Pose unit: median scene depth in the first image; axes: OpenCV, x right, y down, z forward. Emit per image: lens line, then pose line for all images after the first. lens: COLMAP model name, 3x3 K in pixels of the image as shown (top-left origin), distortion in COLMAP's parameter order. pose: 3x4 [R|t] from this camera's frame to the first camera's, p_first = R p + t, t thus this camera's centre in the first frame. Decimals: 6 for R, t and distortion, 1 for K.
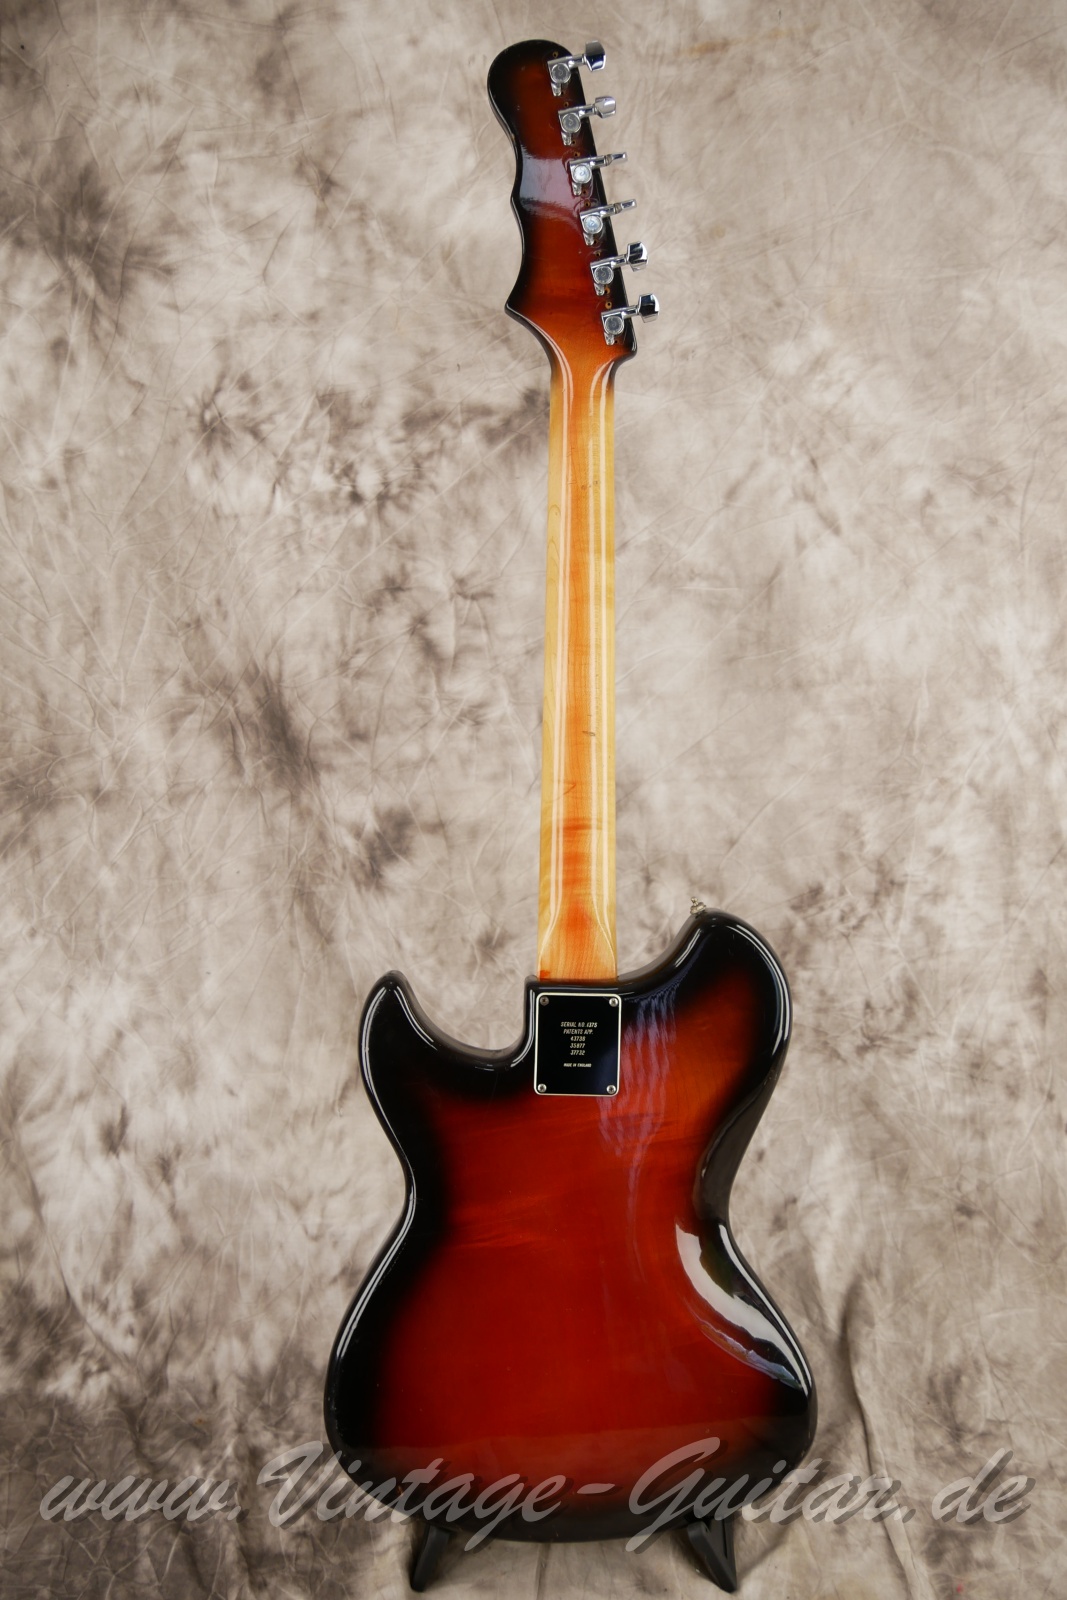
lens RADIAL K [[1428.7, 0, 533.5], [0, 1428.7, 800.0], [0, 0, 1]] dist [-0.003959, -0.009713]
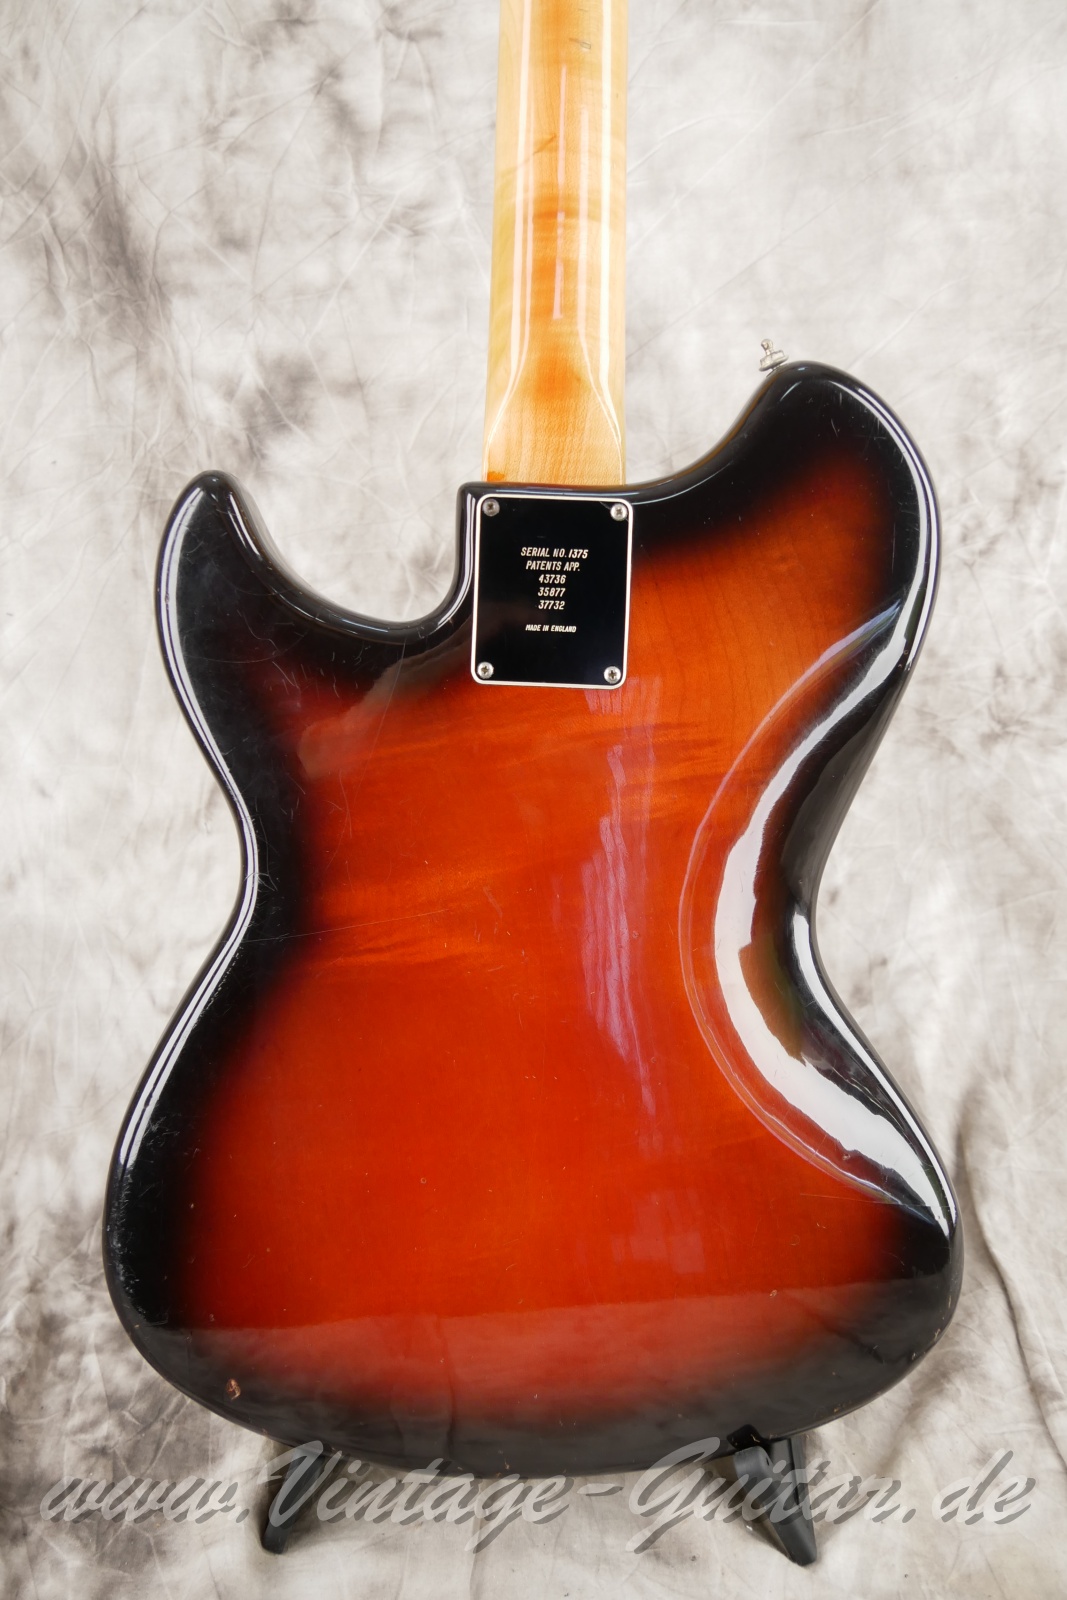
lens RADIAL K [[1306.0, 0, 533.5], [0, 1306.0, 800.0], [0, 0, 1]] dist [-0.010702, 0.008942]
pose [[0.999903, 0.013579, -0.003191, 0.020313], [-0.013504, 0.999654, 0.022576, 0.192119], [0.003496, -0.022531, 0.999740, 0.390745]]
